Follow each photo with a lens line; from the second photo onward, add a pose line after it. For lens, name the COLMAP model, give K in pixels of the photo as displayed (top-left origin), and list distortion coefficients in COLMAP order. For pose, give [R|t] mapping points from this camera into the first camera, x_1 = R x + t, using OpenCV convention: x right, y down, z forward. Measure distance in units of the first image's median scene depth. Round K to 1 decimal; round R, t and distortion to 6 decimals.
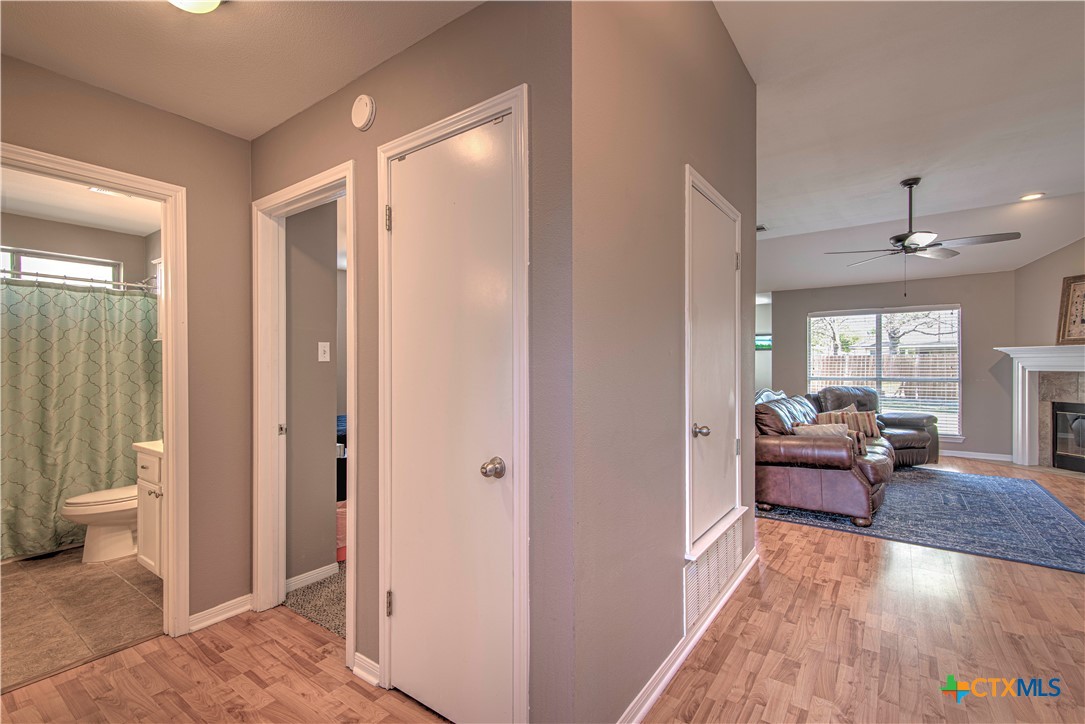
lens RADIAL K [[507.6, 0, 558.9], [0, 507.6, 371.6], [0, 0, 1]] dist [0.017883, -0.000024]
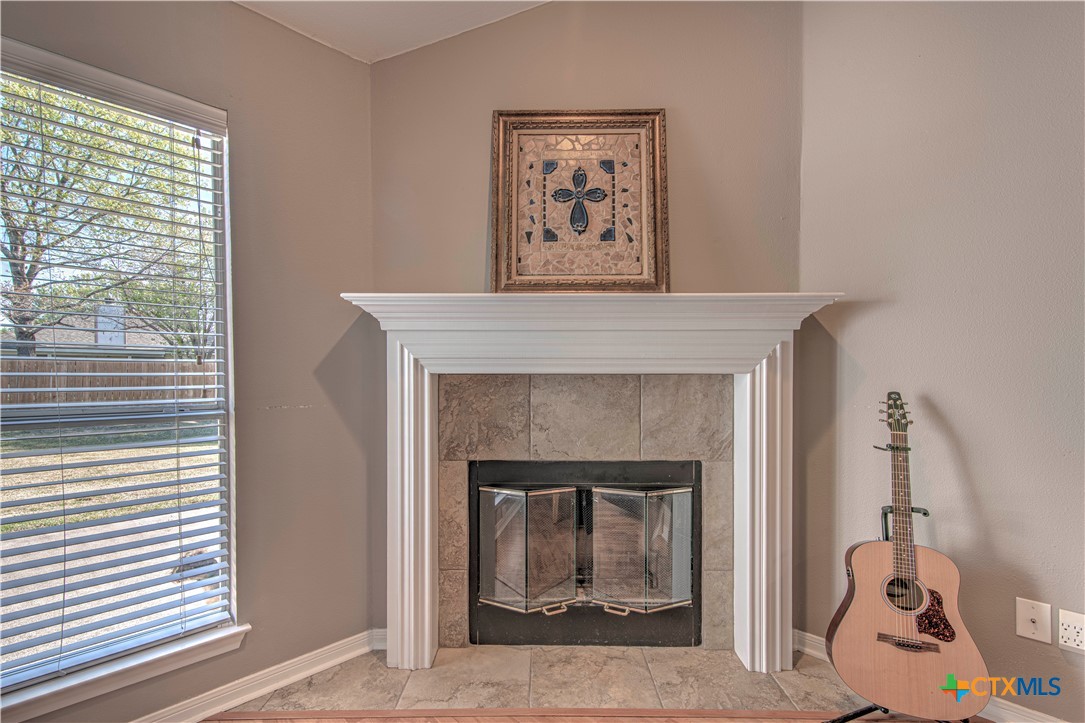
lens RADIAL K [[507.6, 0, 538.9], [0, 507.6, 380.4], [0, 0, 1]] dist [0.017883, -0.000024]
pose [[0.211247, -0.007130, 0.977407, 0.769298], [0.002777, 0.999974, 0.006695, 0.002006], [-0.977429, 0.001300, 0.211261, 1.078902]]
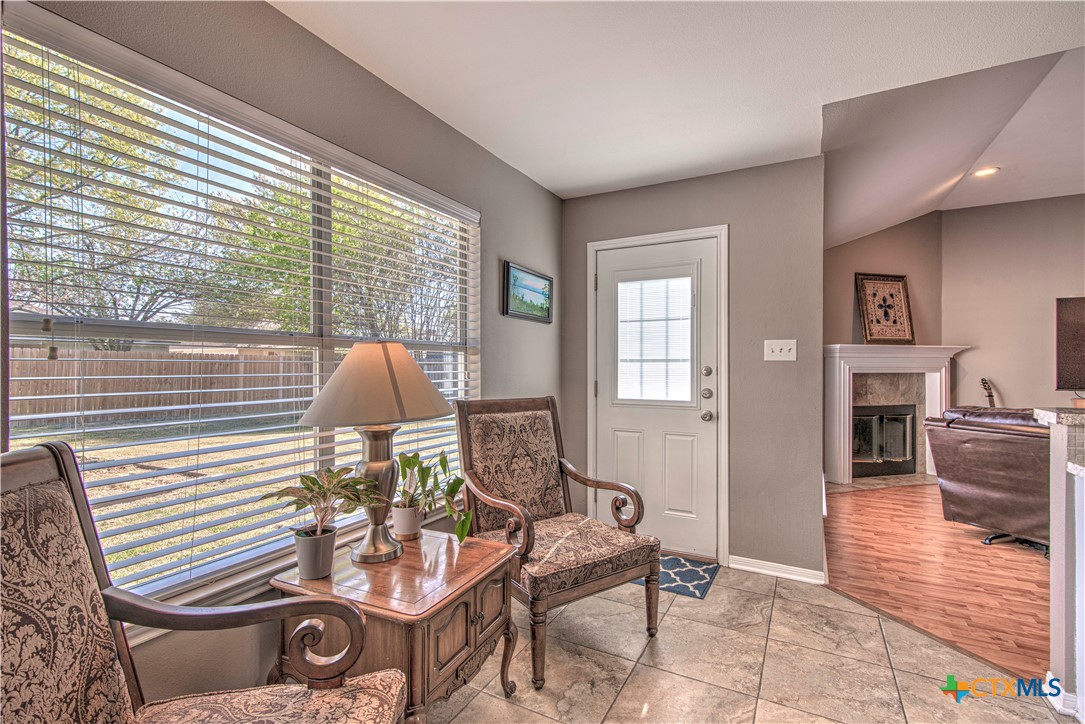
lens RADIAL K [[507.6, 0, 532.7], [0, 507.6, 367.3], [0, 0, 1]] dist [0.017883, -0.000024]
pose [[-0.094656, 0.007063, 0.995485, 0.137103], [0.006850, 0.999956, -0.006443, -0.010437], [-0.995487, 0.006210, -0.094700, 2.011289]]
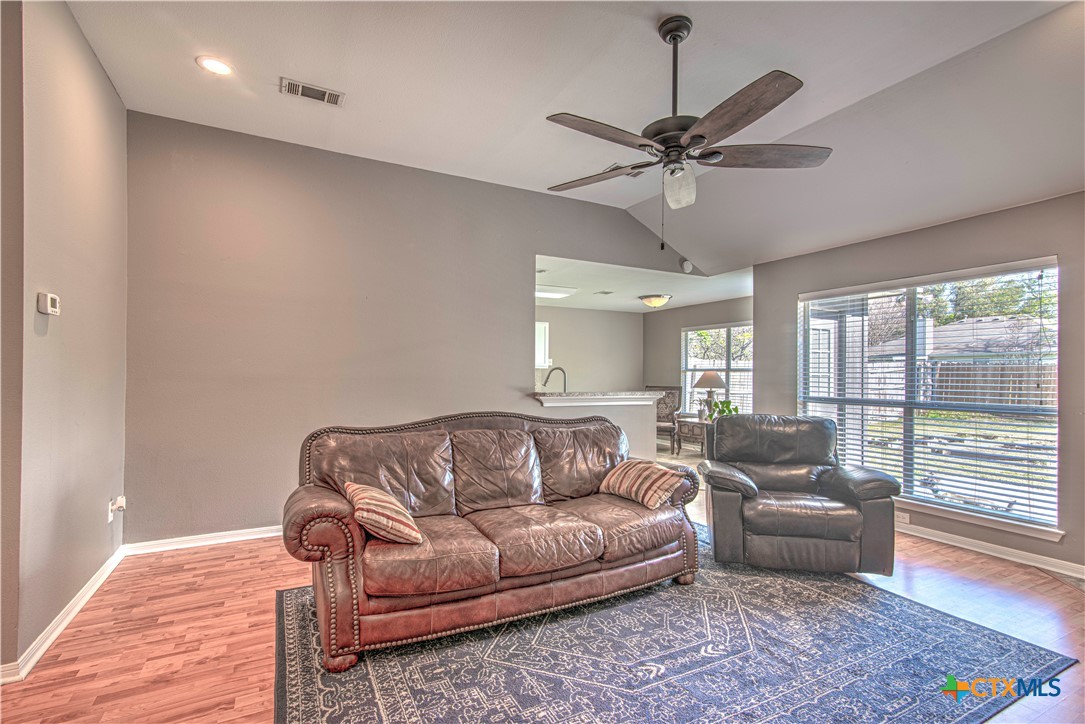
lens RADIAL K [[507.6, 0, 548.1], [0, 507.6, 370.9], [0, 0, 1]] dist [0.017883, -0.000024]
pose [[0.890630, 0.015727, -0.454457, 0.784405], [-0.020670, 0.999769, -0.005911, -0.011943], [0.454259, 0.014658, 0.890749, 0.460846]]
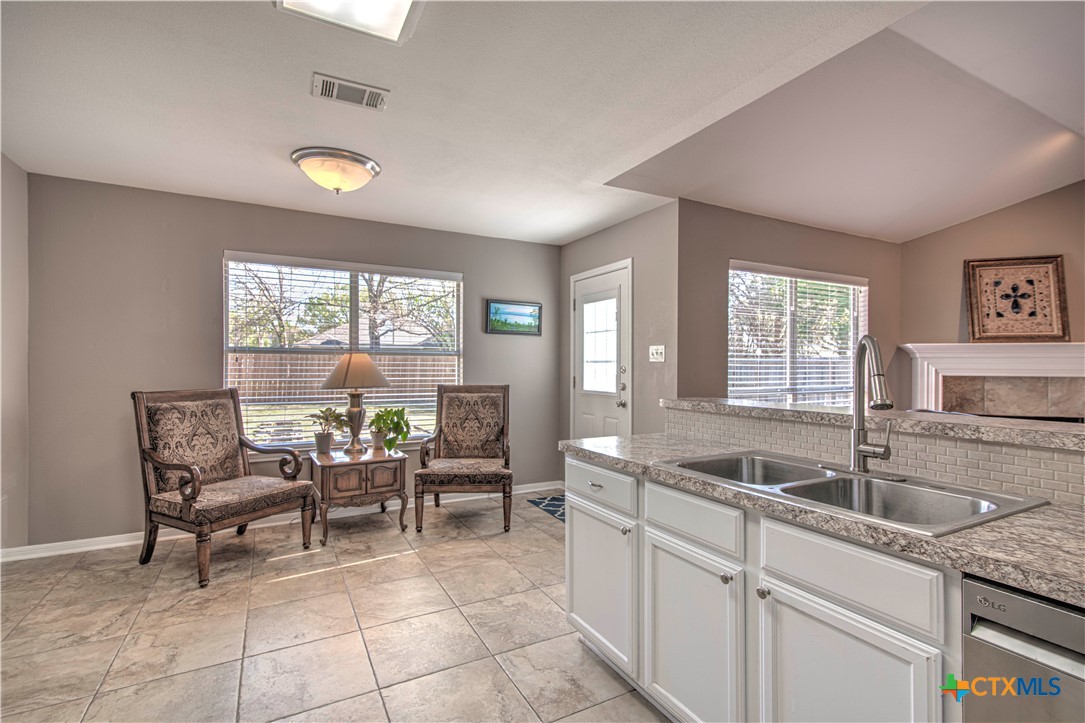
lens RADIAL K [[507.6, 0, 541.5], [0, 507.6, 368.1], [0, 0, 1]] dist [0.017883, -0.000024]
pose [[0.477307, 0.008114, 0.878699, -0.051166], [-0.004914, 0.999966, -0.006565, -0.004766], [-0.878723, -0.001184, 0.477331, 1.443132]]
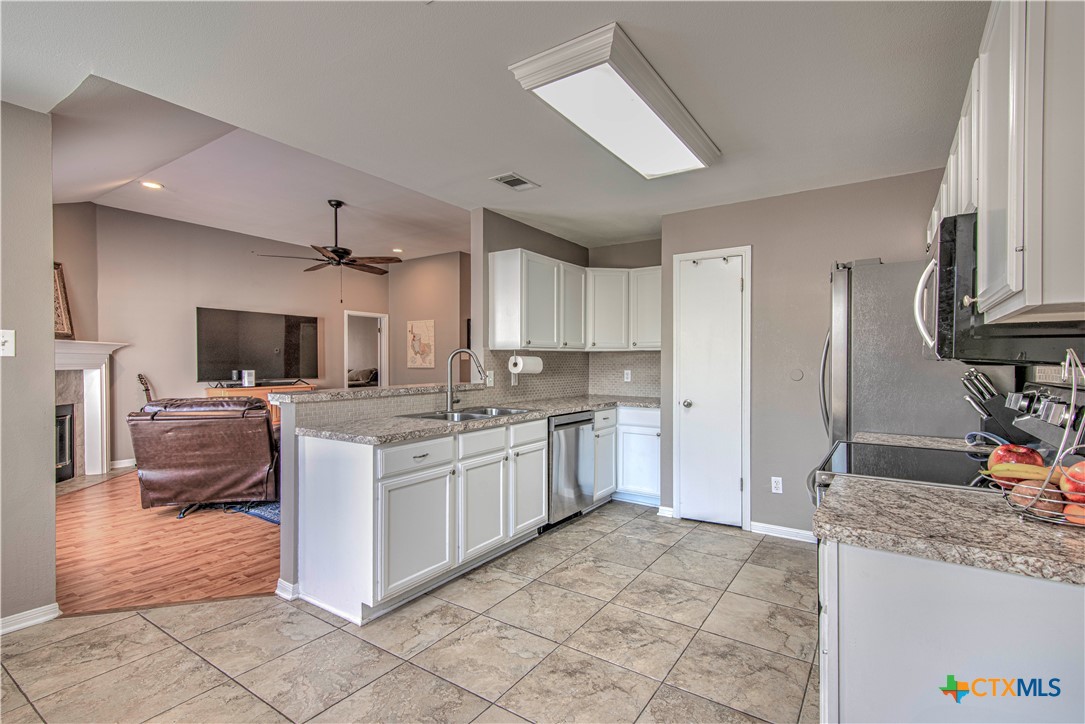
lens RADIAL K [[507.6, 0, 554.9], [0, 507.6, 365.3], [0, 0, 1]] dist [0.017883, -0.000024]
pose [[-0.999924, 0.010892, -0.005760, 0.198911], [0.010815, 0.999855, 0.013162, -0.012537], [0.005903, 0.013099, -0.999897, 2.133811]]
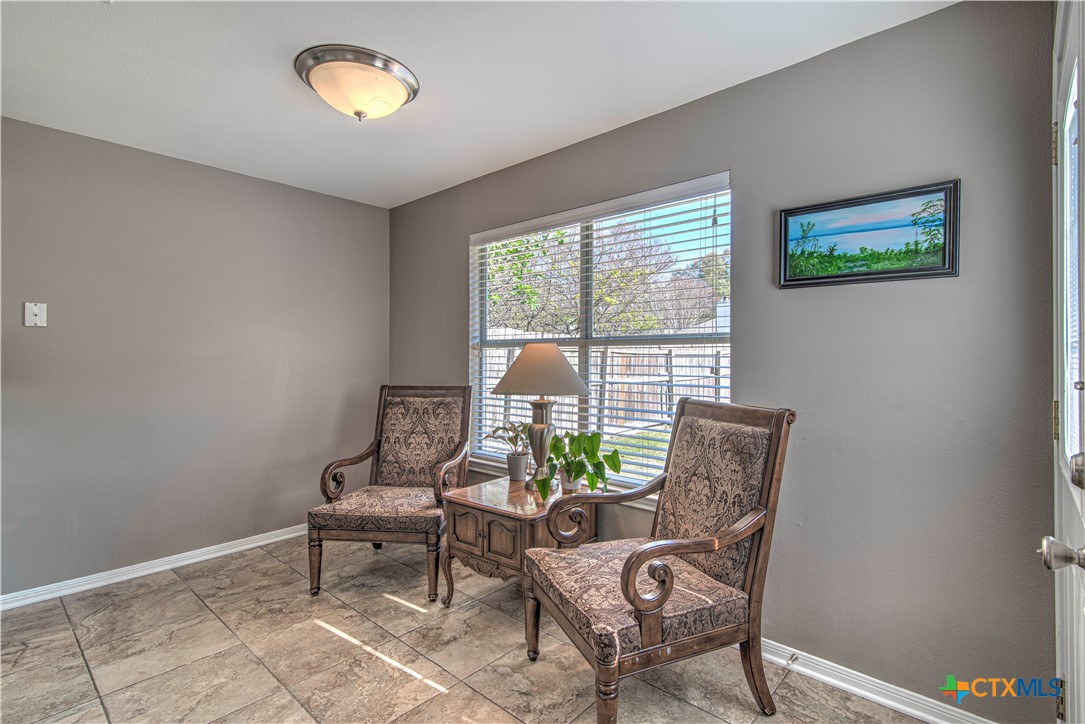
lens RADIAL K [[507.6, 0, 561.5], [0, 507.6, 364.7], [0, 0, 1]] dist [0.017883, -0.000024]
pose [[0.991442, 0.020587, -0.128918, 0.610128], [-0.021024, 0.999777, -0.002027, -0.008548], [0.128848, 0.004720, 0.991653, 1.548426]]
